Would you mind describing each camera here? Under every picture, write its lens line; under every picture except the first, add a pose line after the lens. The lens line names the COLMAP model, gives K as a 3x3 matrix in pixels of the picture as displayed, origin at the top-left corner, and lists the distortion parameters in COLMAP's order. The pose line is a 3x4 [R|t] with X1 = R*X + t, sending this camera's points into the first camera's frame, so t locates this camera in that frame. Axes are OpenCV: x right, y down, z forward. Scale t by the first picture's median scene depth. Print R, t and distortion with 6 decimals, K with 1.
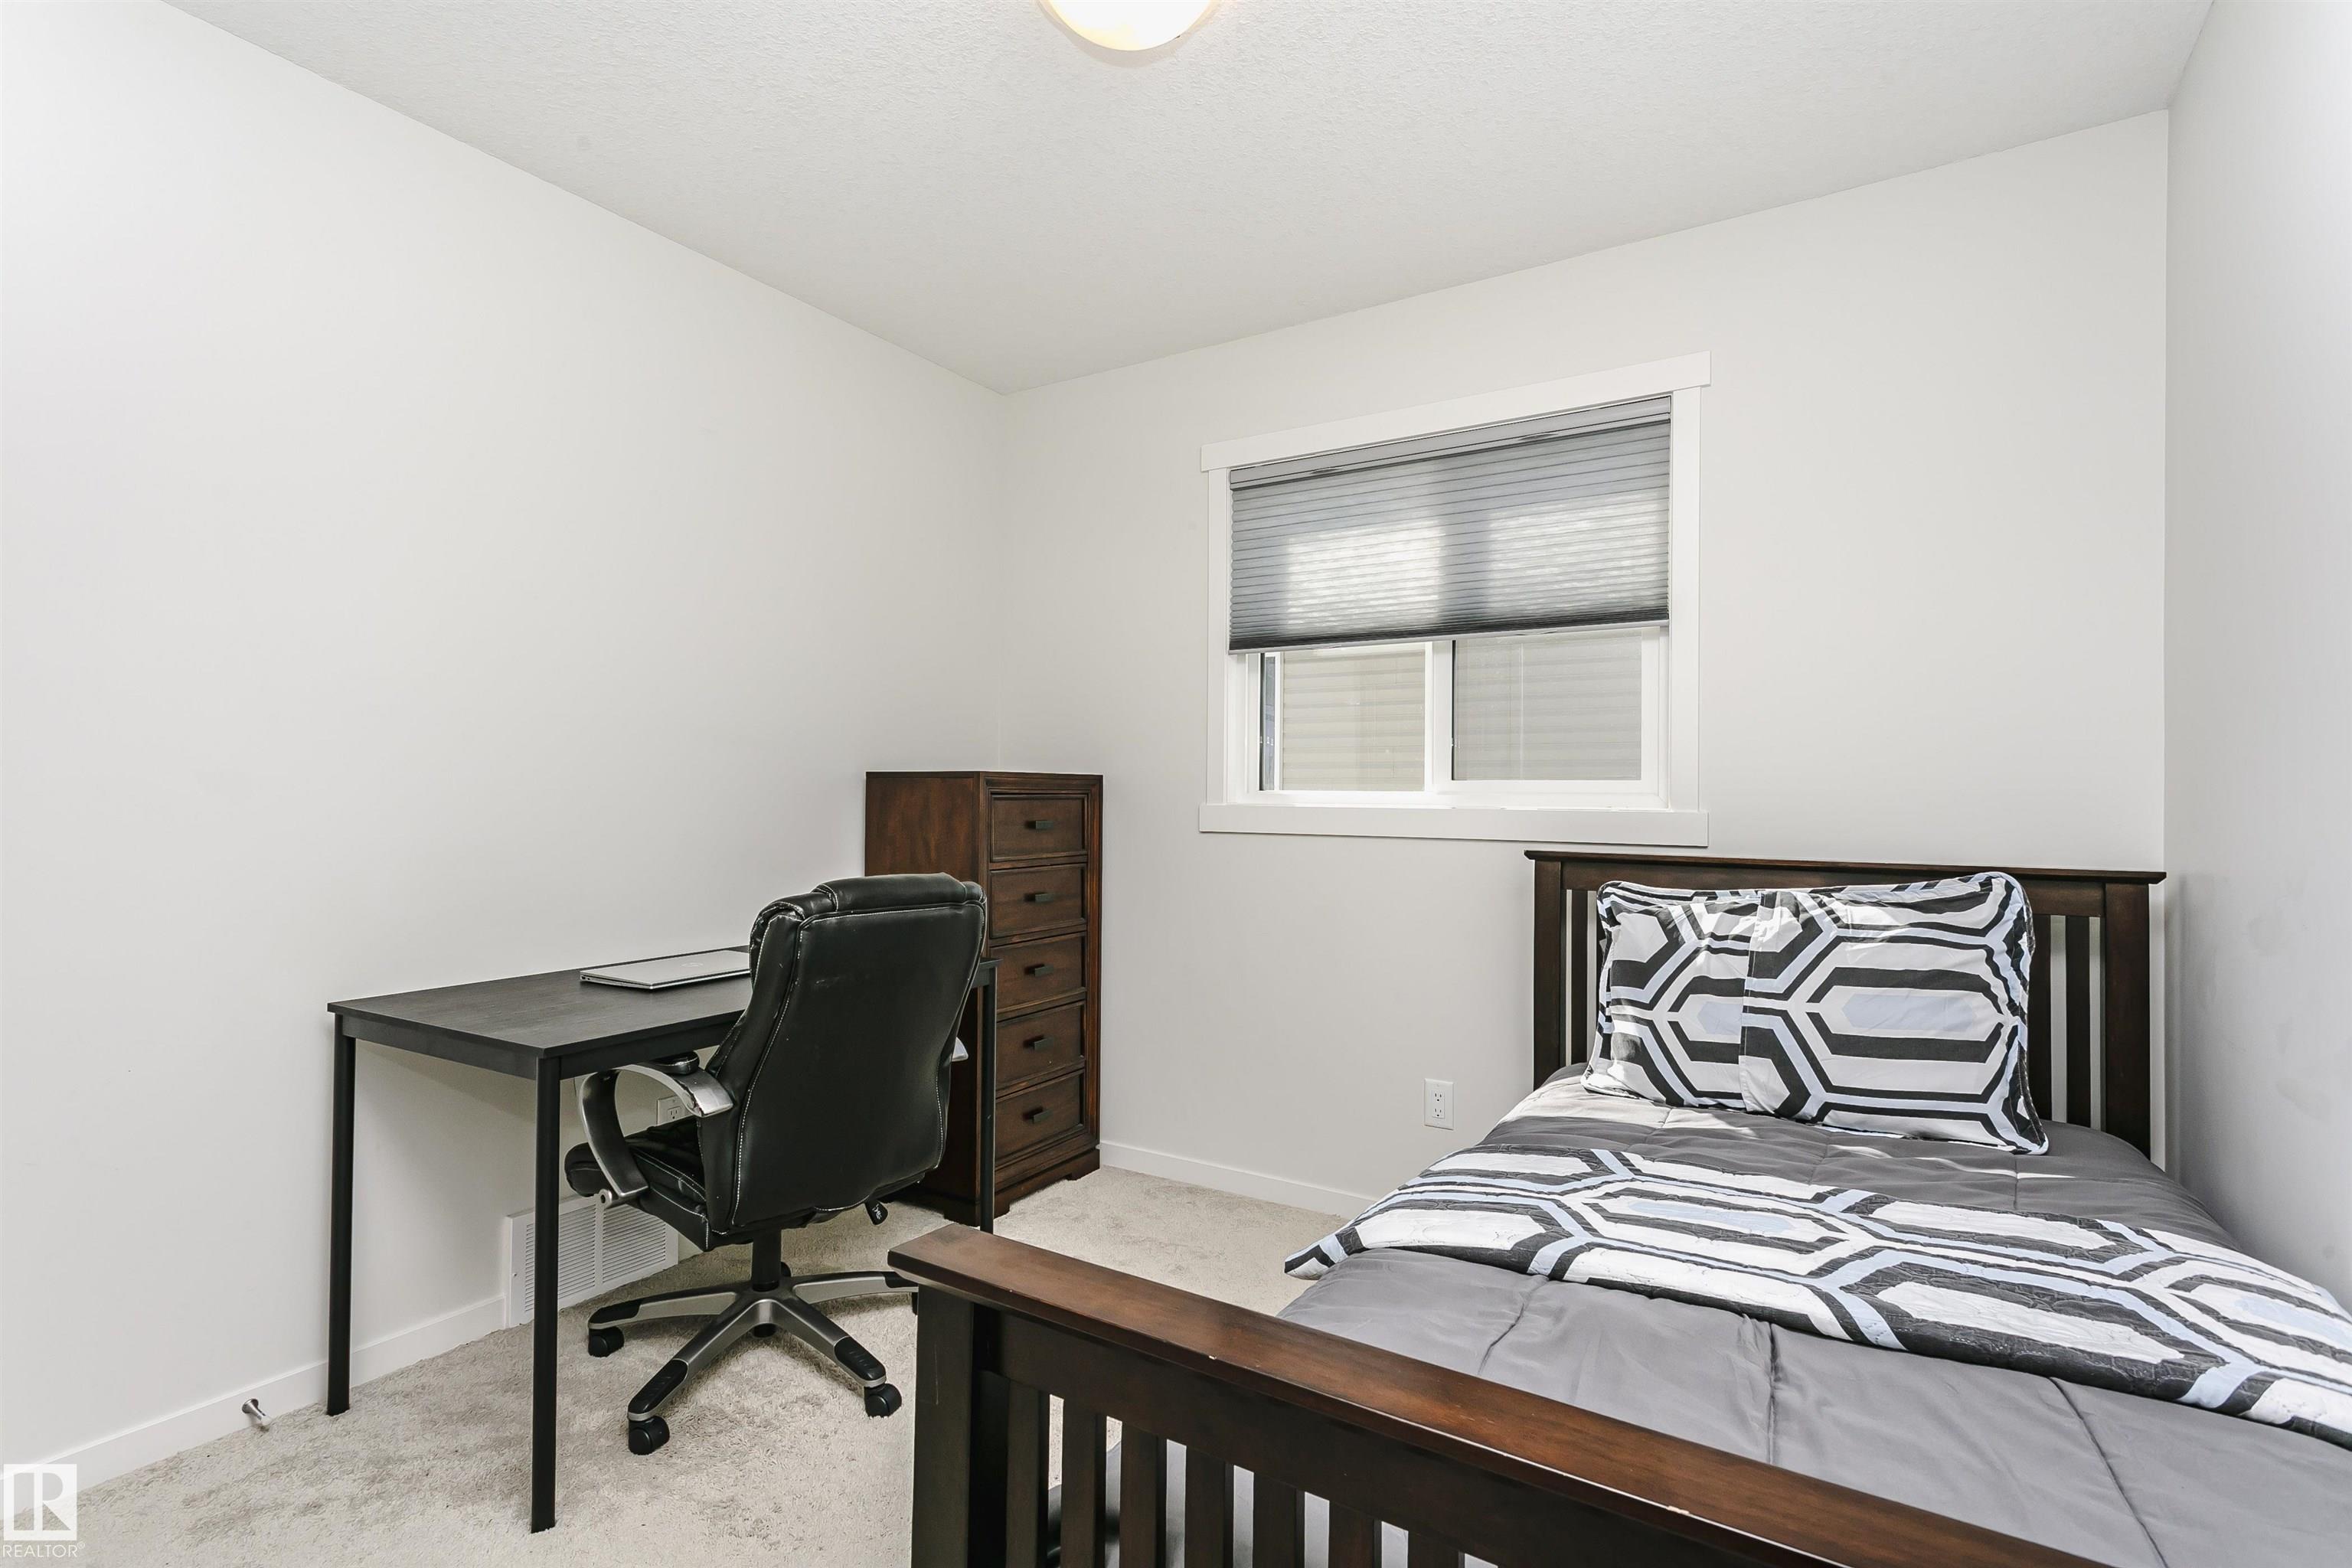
lens RADIAL K [[1113.5, 0, 1195.4], [0, 1113.5, 772.1], [0, 0, 1]] dist [0.011062, 0.001351]
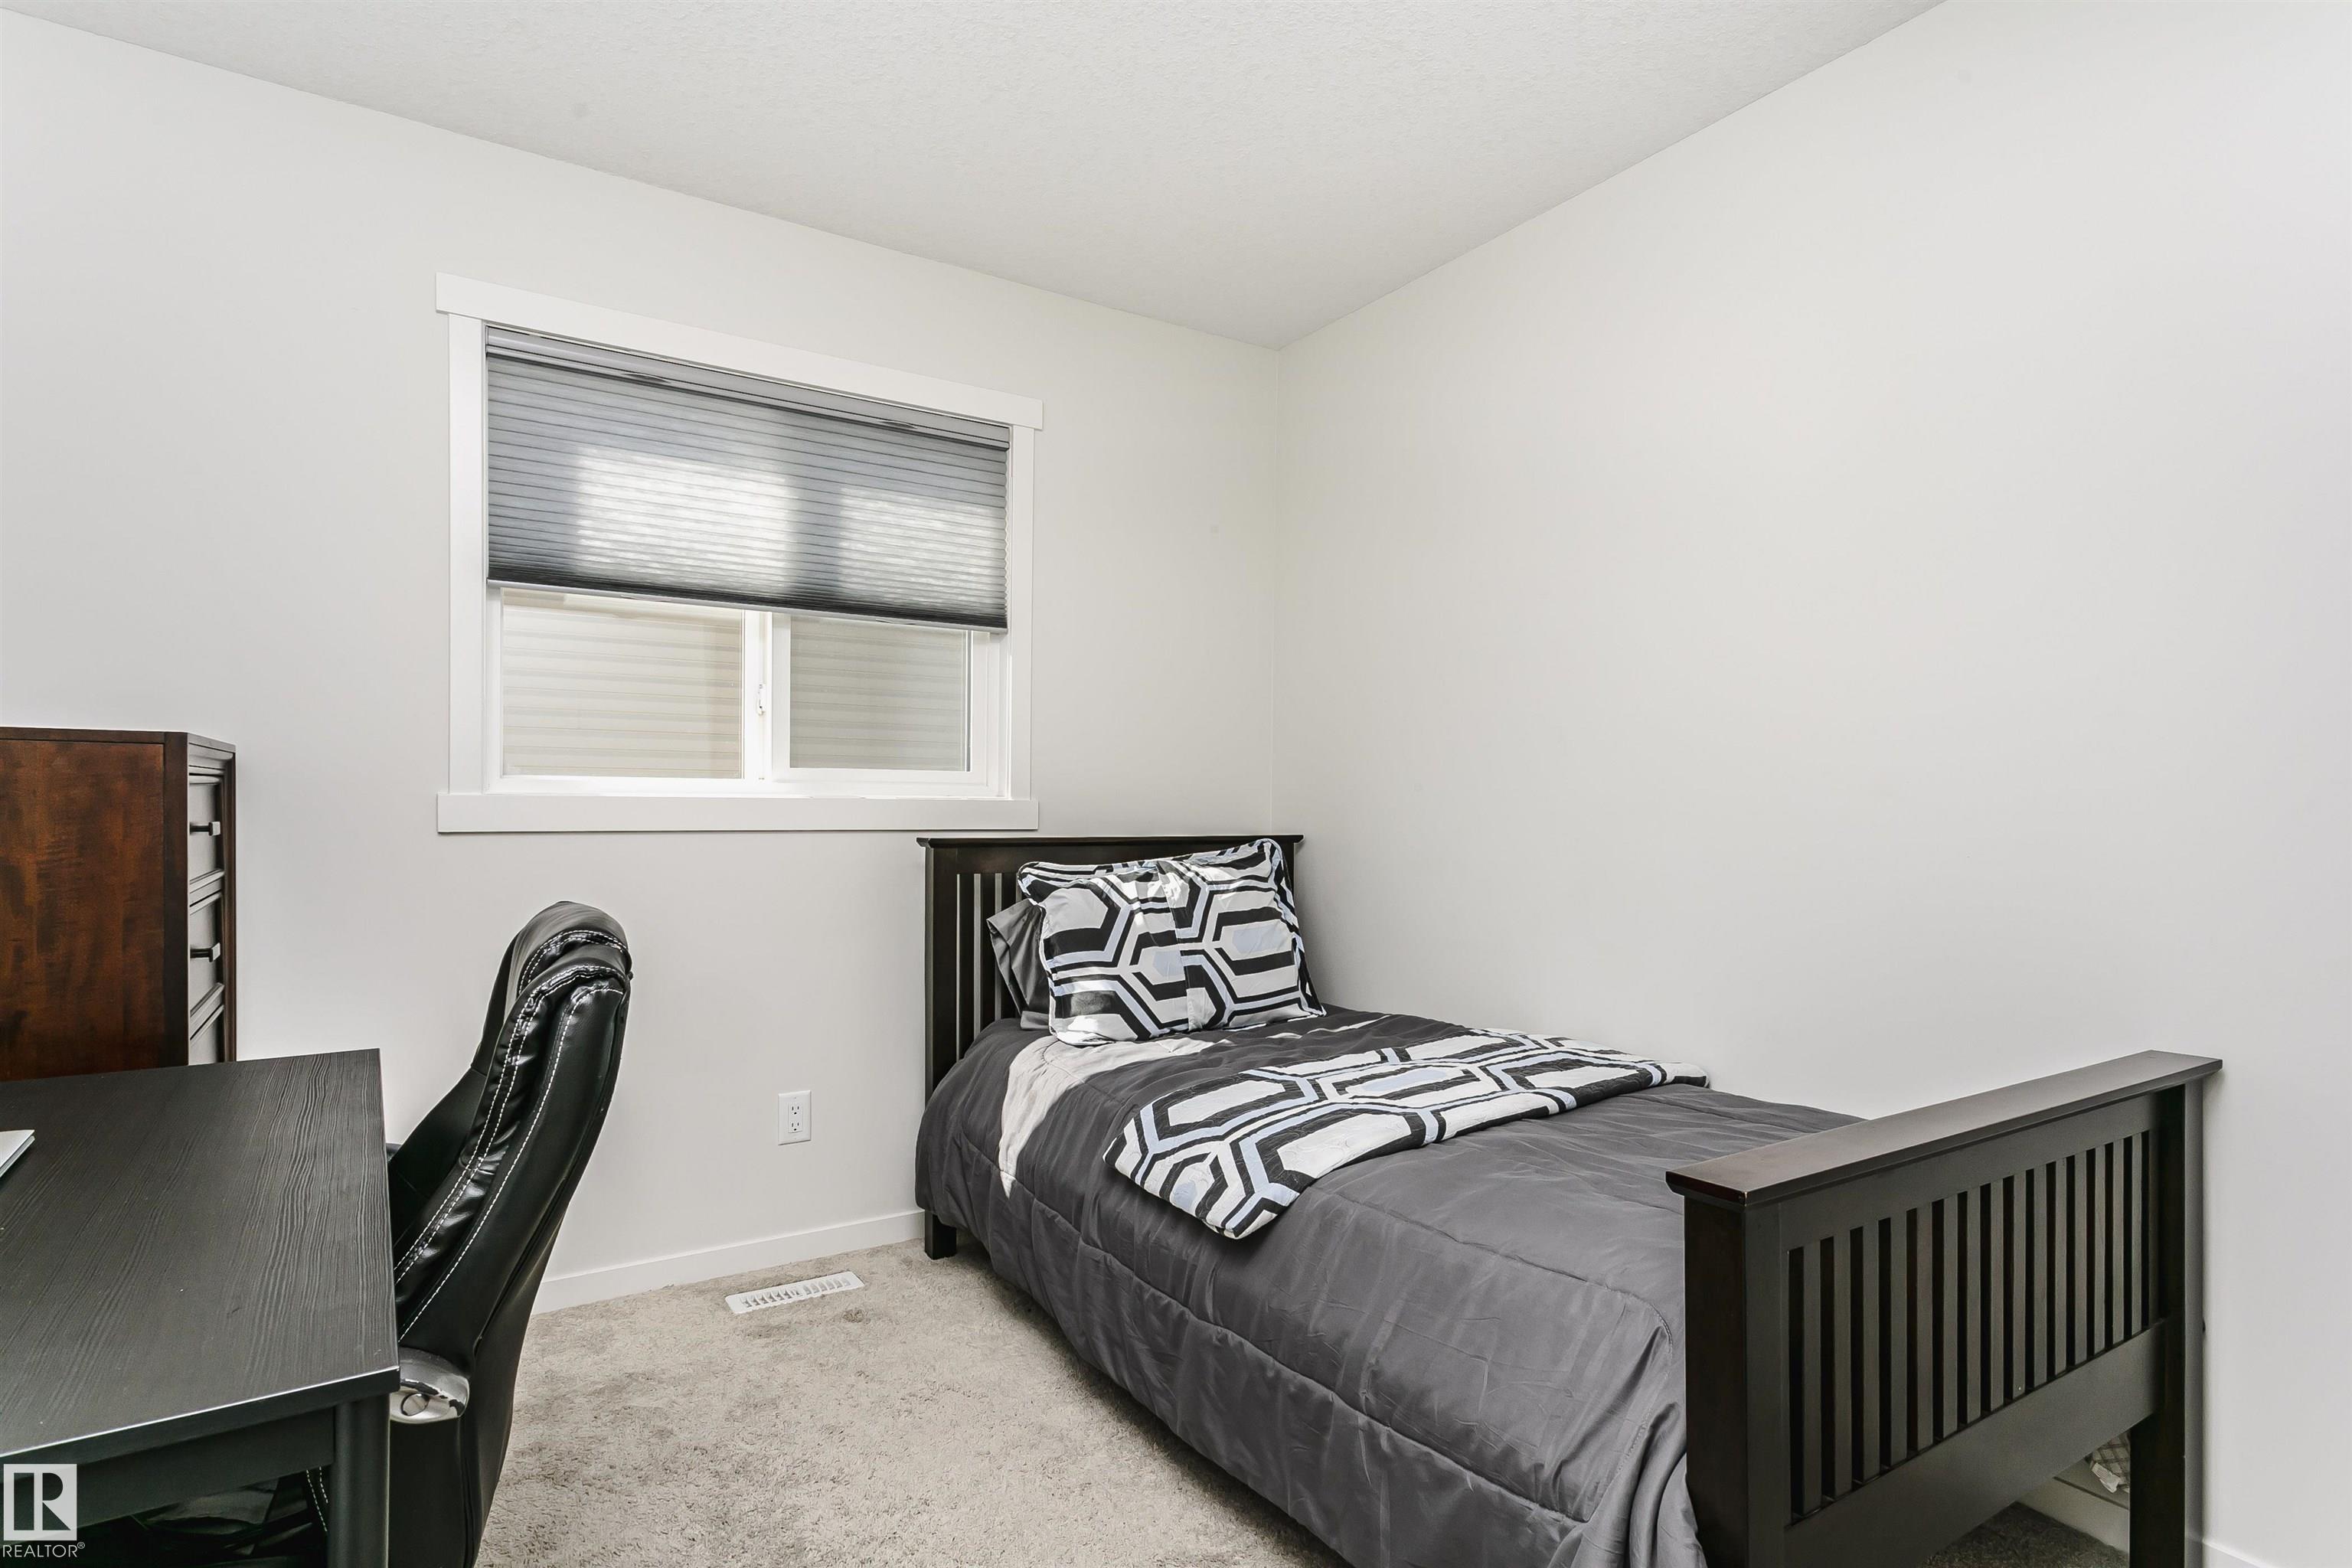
lens RADIAL K [[1113.5, 0, 1199.9], [0, 1113.5, 800.1], [0, 0, 1]] dist [0.011062, 0.001351]
pose [[0.457290, -0.007356, 0.889287, -0.485847], [-0.025976, 0.999429, 0.021625, 0.006666], [-0.888938, -0.032989, 0.456838, 0.310138]]
